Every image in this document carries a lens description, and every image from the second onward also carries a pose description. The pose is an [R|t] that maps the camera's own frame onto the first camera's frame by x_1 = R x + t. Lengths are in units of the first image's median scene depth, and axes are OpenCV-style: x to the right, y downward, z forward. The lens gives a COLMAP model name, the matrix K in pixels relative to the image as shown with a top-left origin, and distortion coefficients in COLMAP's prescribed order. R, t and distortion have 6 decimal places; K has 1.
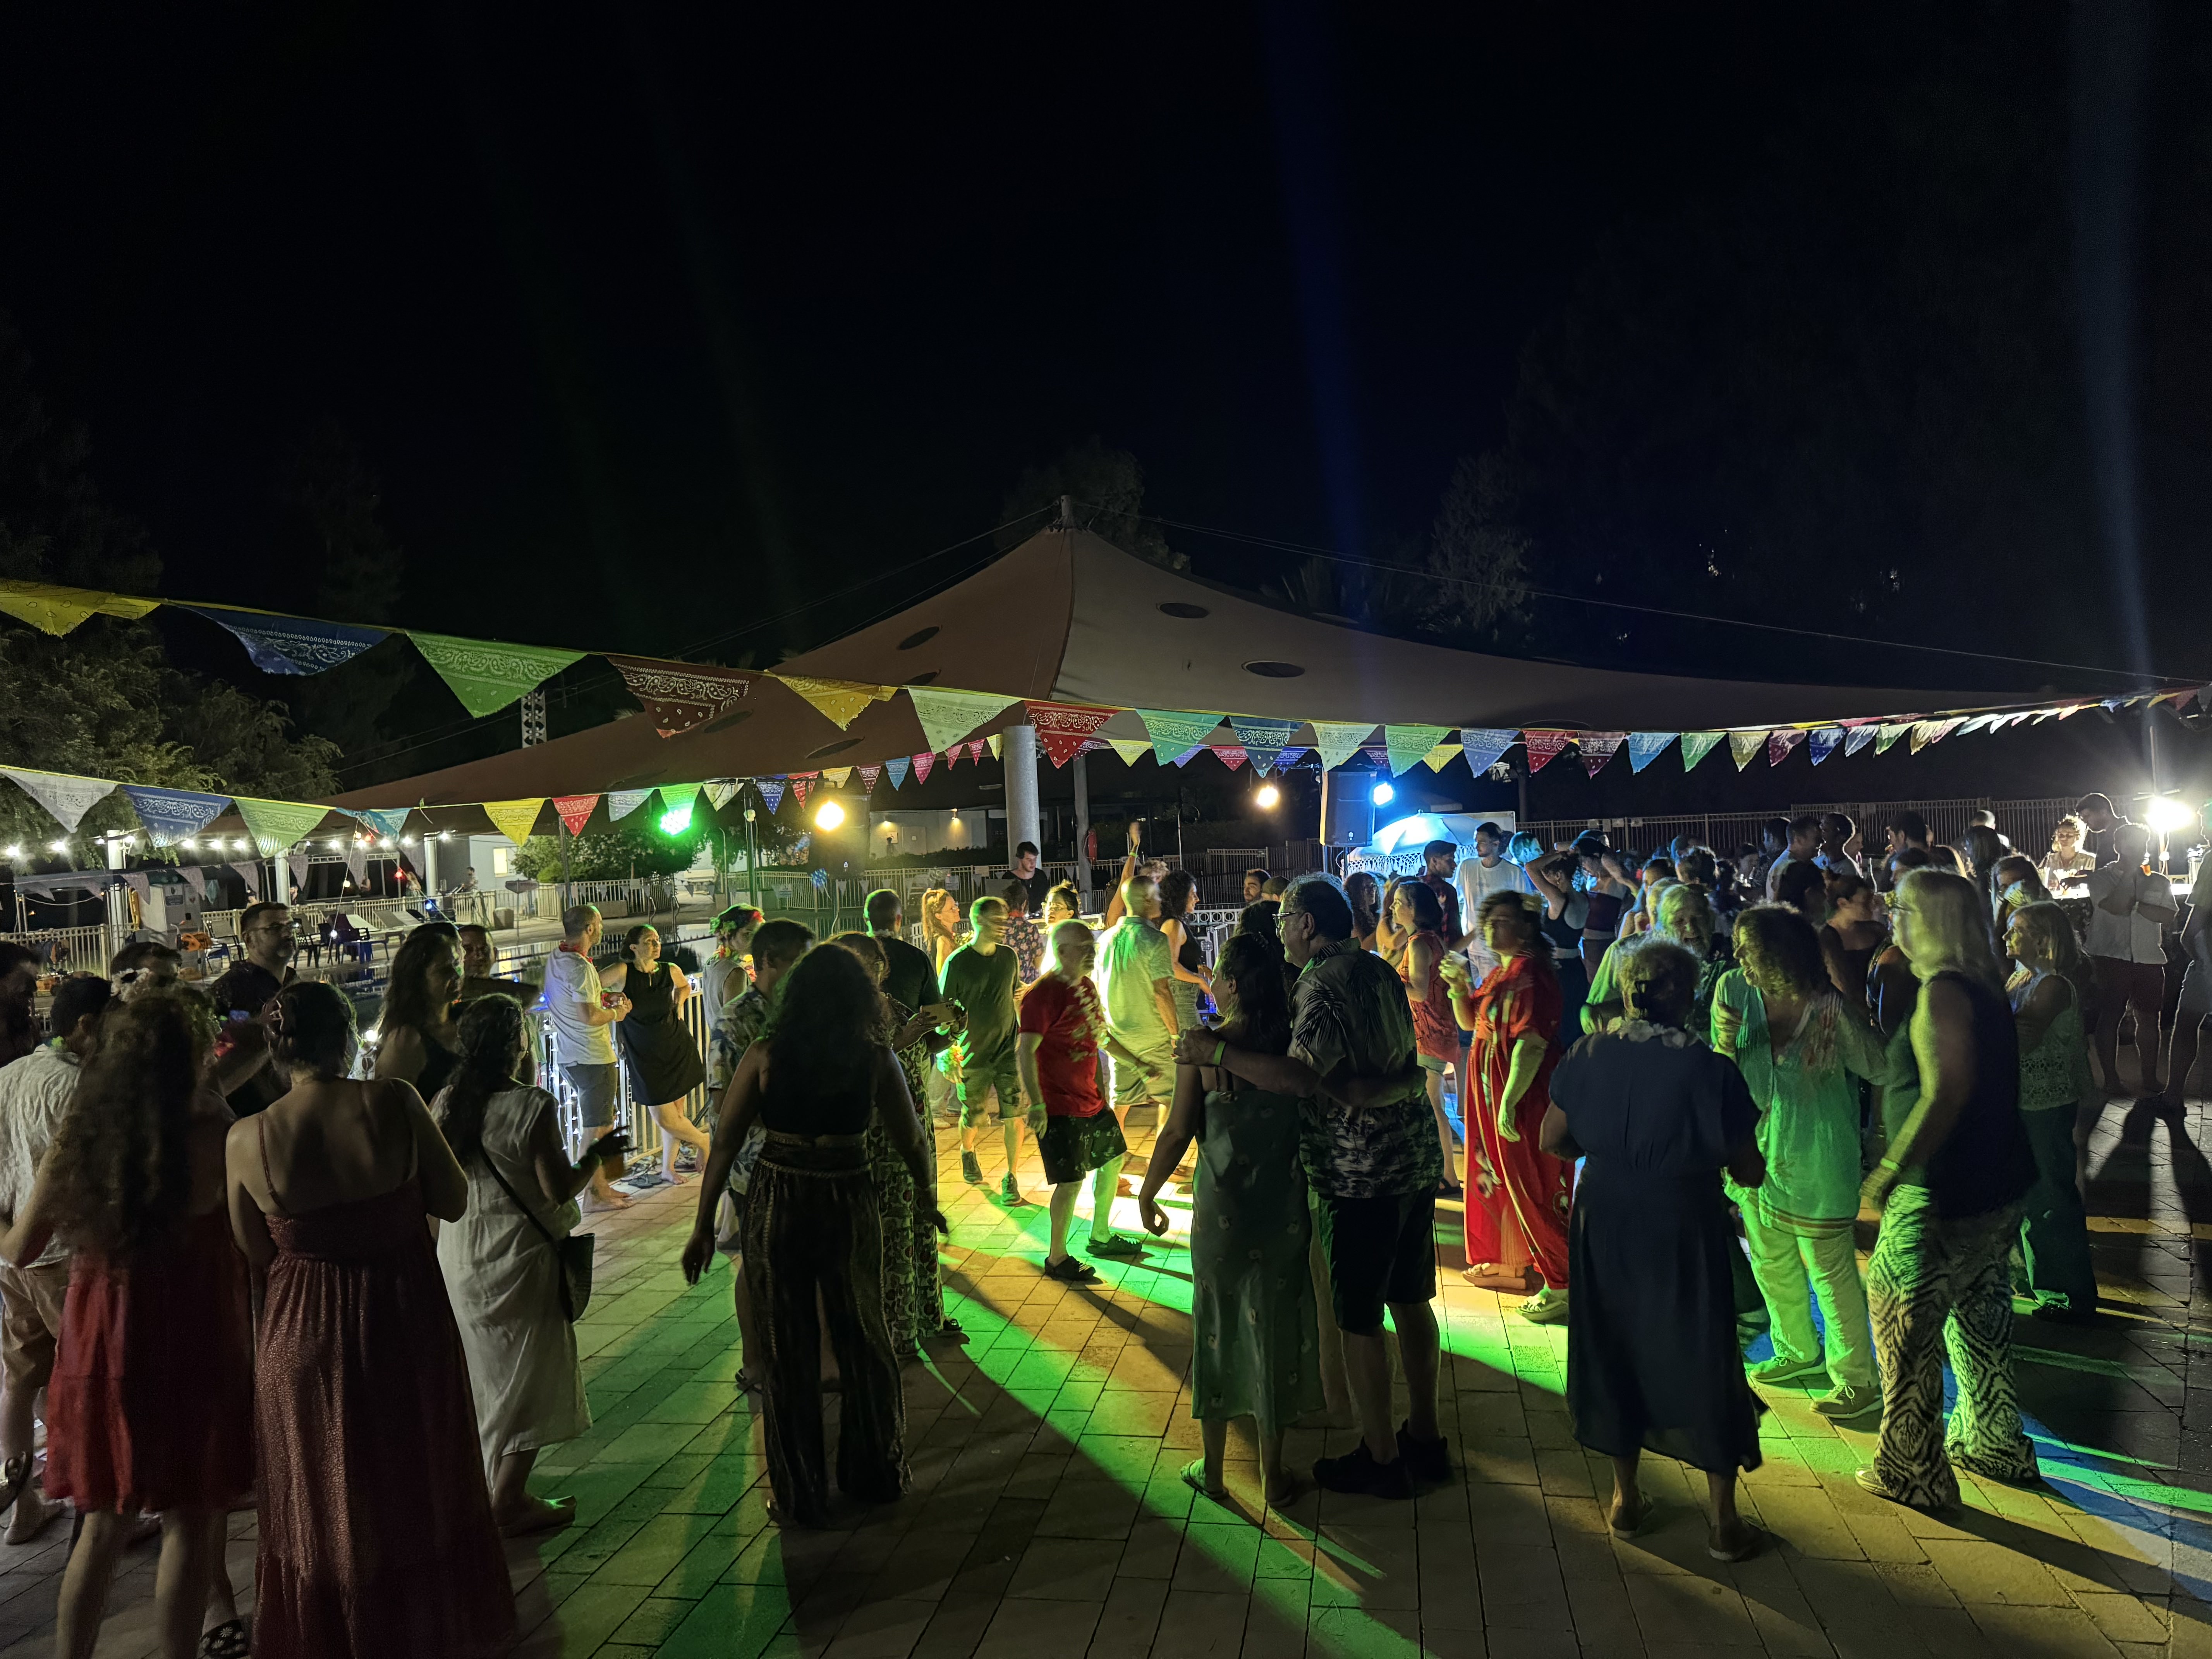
lens RADIAL K [[1551.9, 0, 1106.0], [0, 1551.9, 829.5], [0, 0, 1]] dist [0.000330, 0.001578]
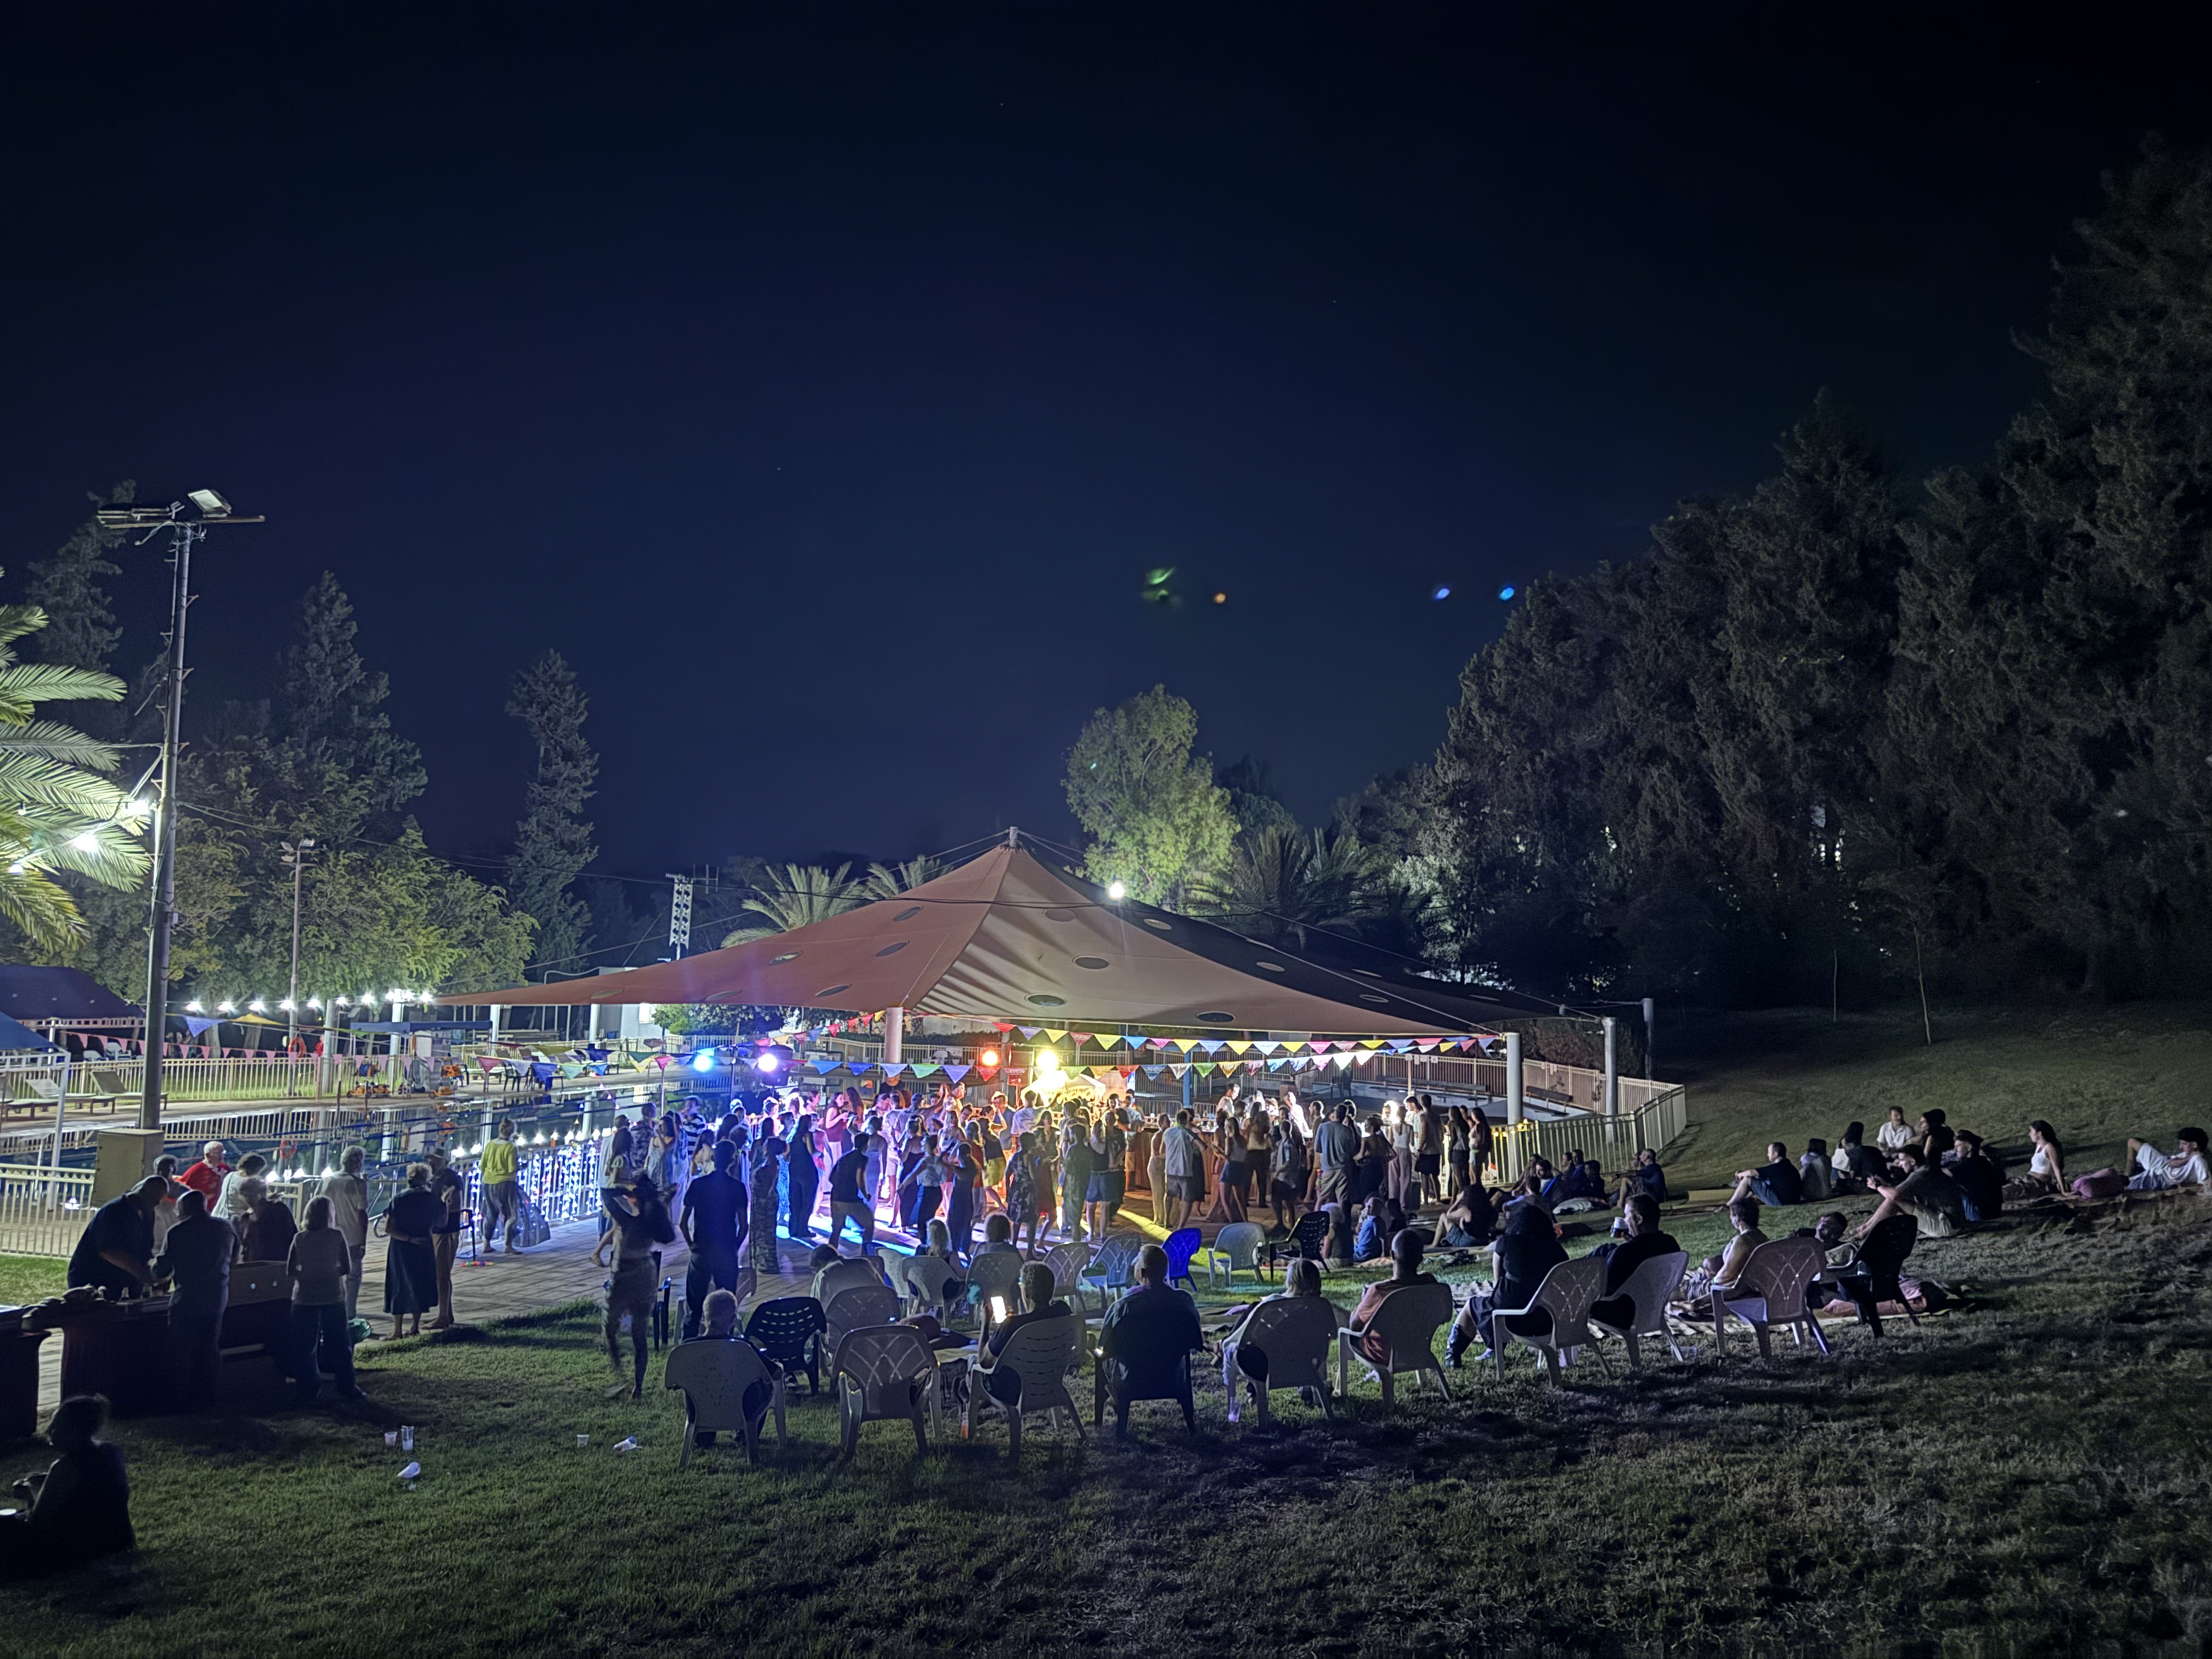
lens RADIAL K [[1497.3, 0, 1106.0], [0, 1497.3, 829.5], [0, 0, 1]] dist [0.002682, -0.000011]
pose [[0.993991, 0.066641, -0.086839, 0.116580], [-0.075539, 0.991749, -0.103571, -0.037353], [0.079221, 0.109508, 0.990824, -0.286589]]
